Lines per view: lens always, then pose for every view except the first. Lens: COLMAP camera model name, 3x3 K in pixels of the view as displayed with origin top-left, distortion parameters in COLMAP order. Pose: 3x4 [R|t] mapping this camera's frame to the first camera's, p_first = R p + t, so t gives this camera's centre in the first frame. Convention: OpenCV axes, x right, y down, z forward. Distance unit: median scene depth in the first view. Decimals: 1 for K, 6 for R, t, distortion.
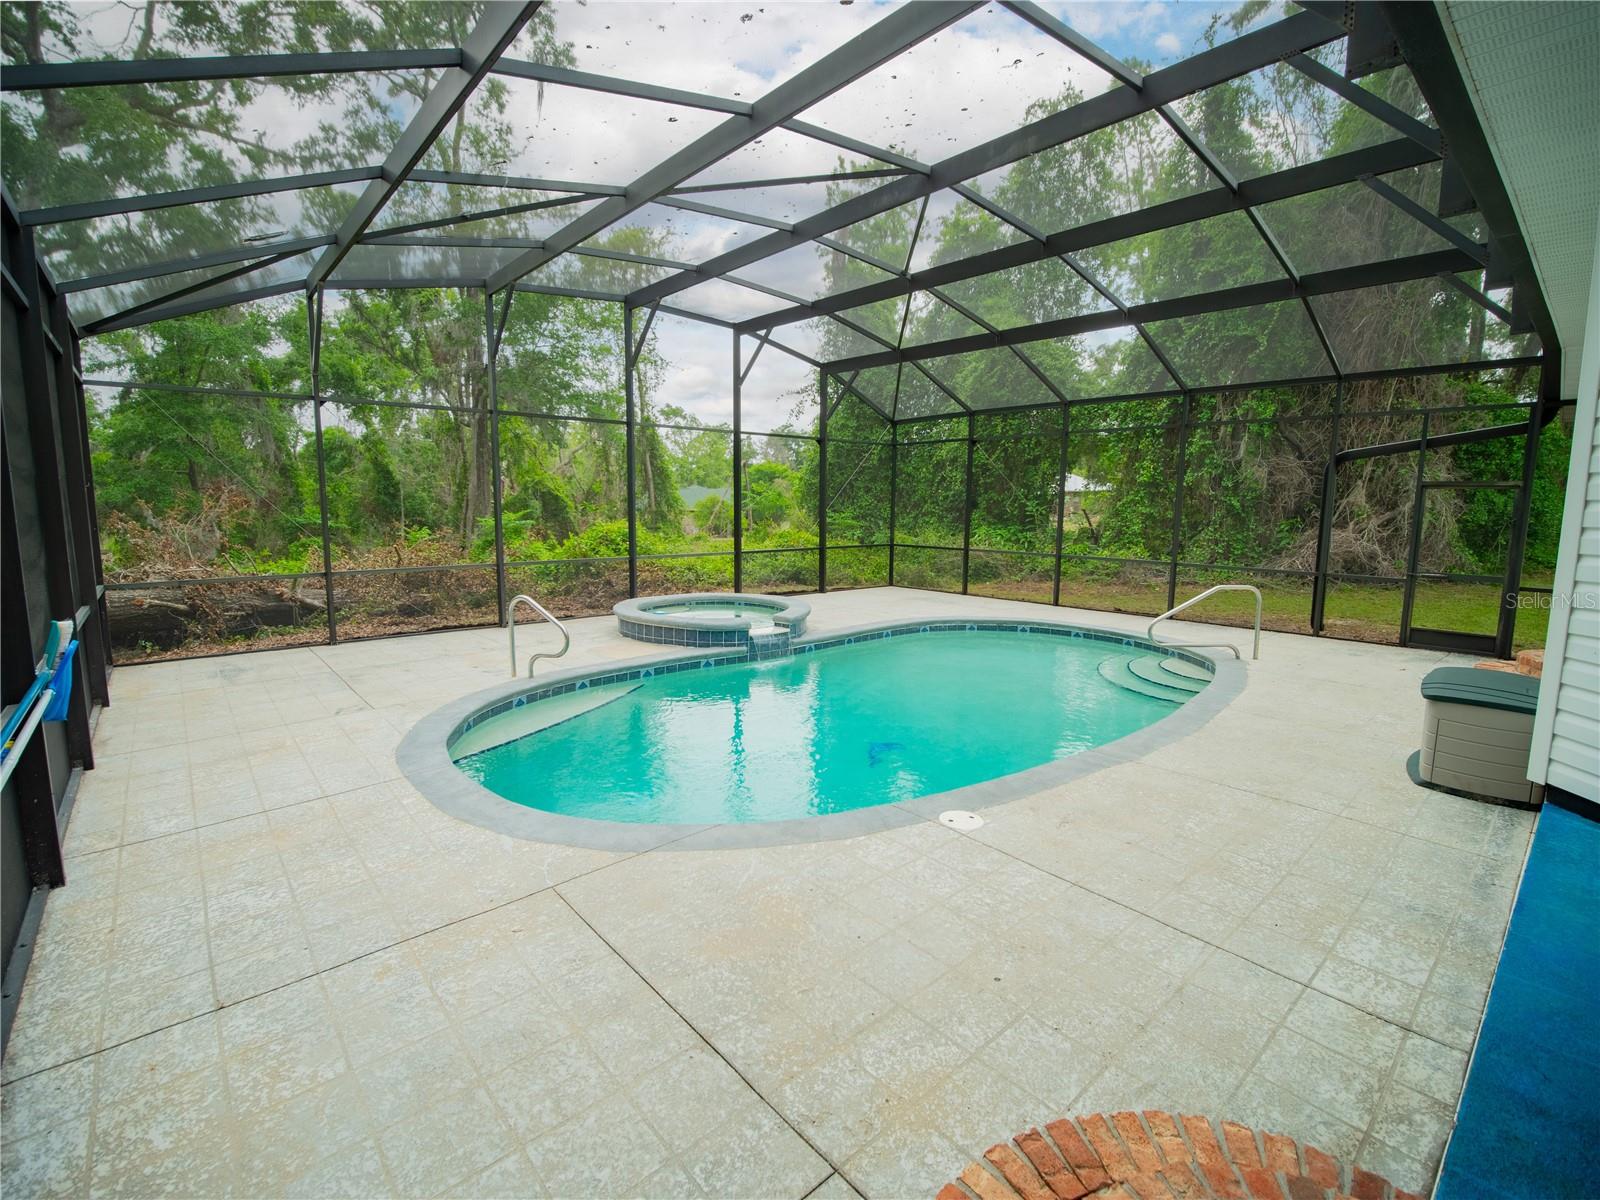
lens RADIAL K [[730.0, 0, 797.7], [0, 730.0, 599.6], [0, 0, 1]] dist [-0.024935, 0.001814]
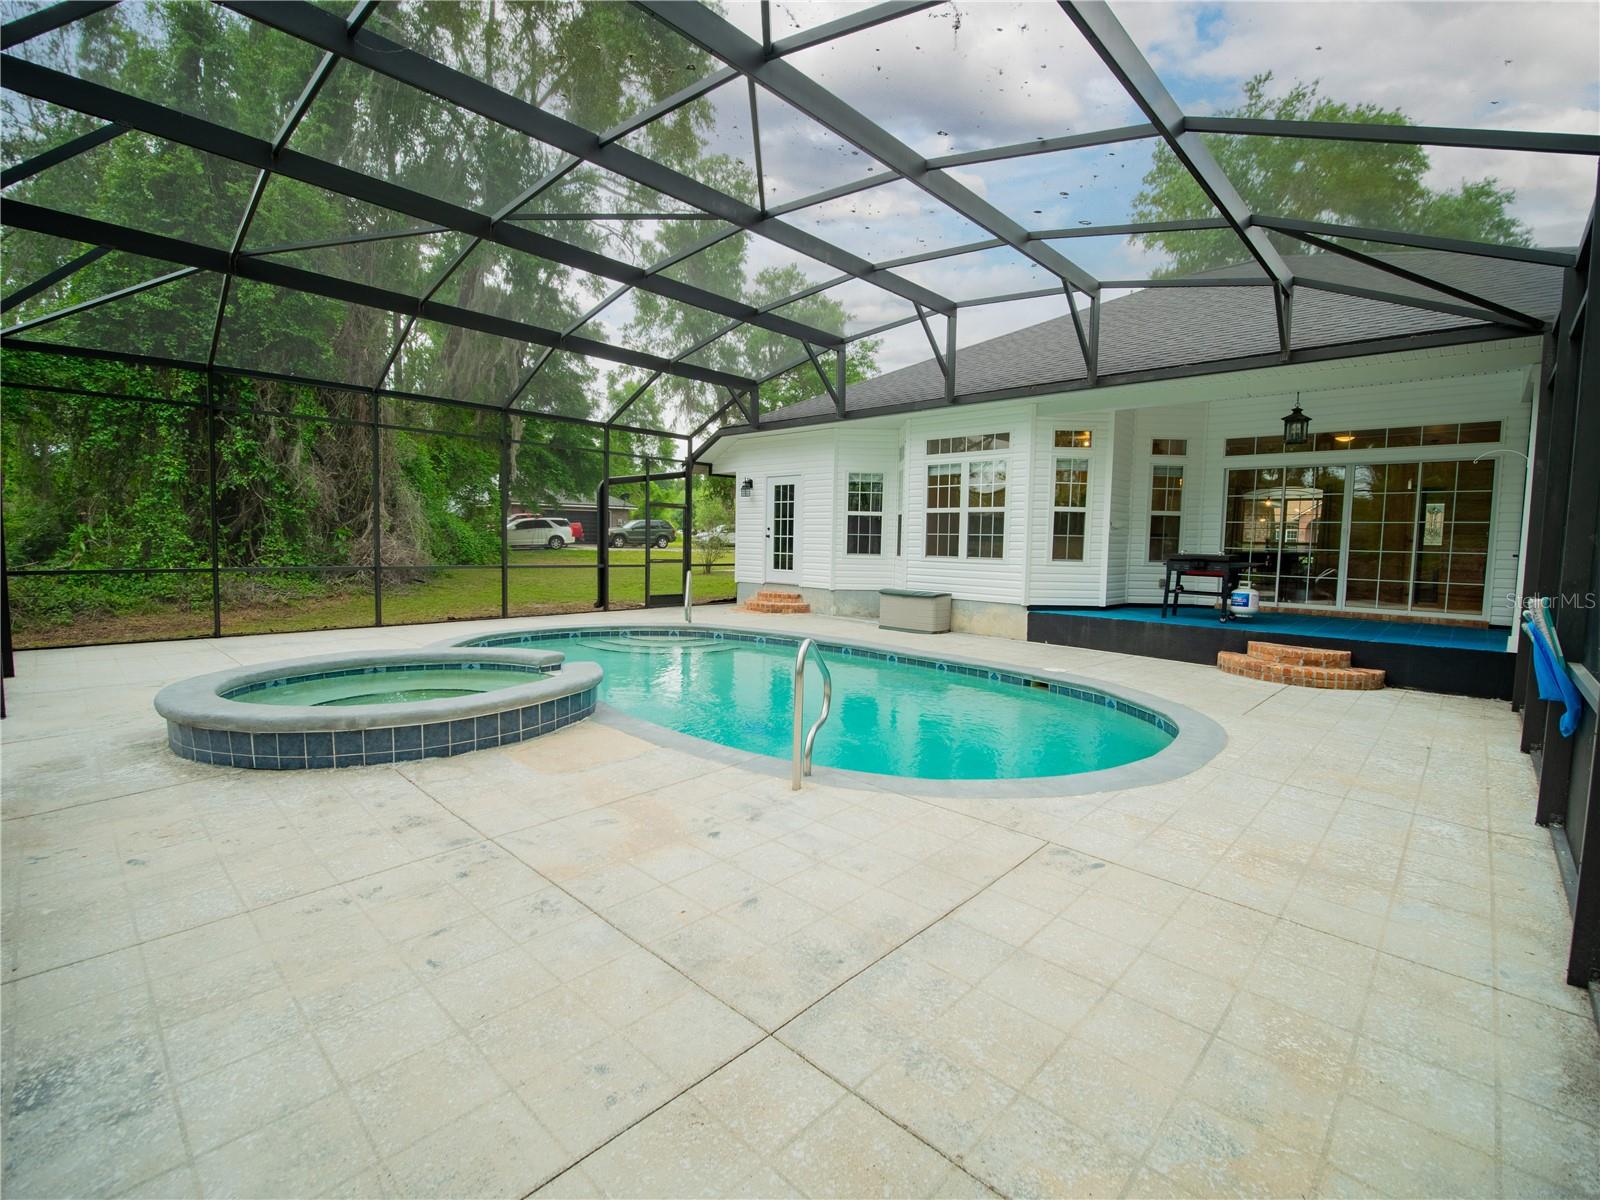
lens RADIAL K [[730.0, 0, 797.7], [0, 730.0, 599.8], [0, 0, 1]] dist [-0.024935, 0.001814]
pose [[-0.090500, -0.091266, 0.991706, -1.333667], [0.113380, 0.988373, 0.101306, -0.135430], [-0.989421, 0.121608, -0.079100, 1.463559]]
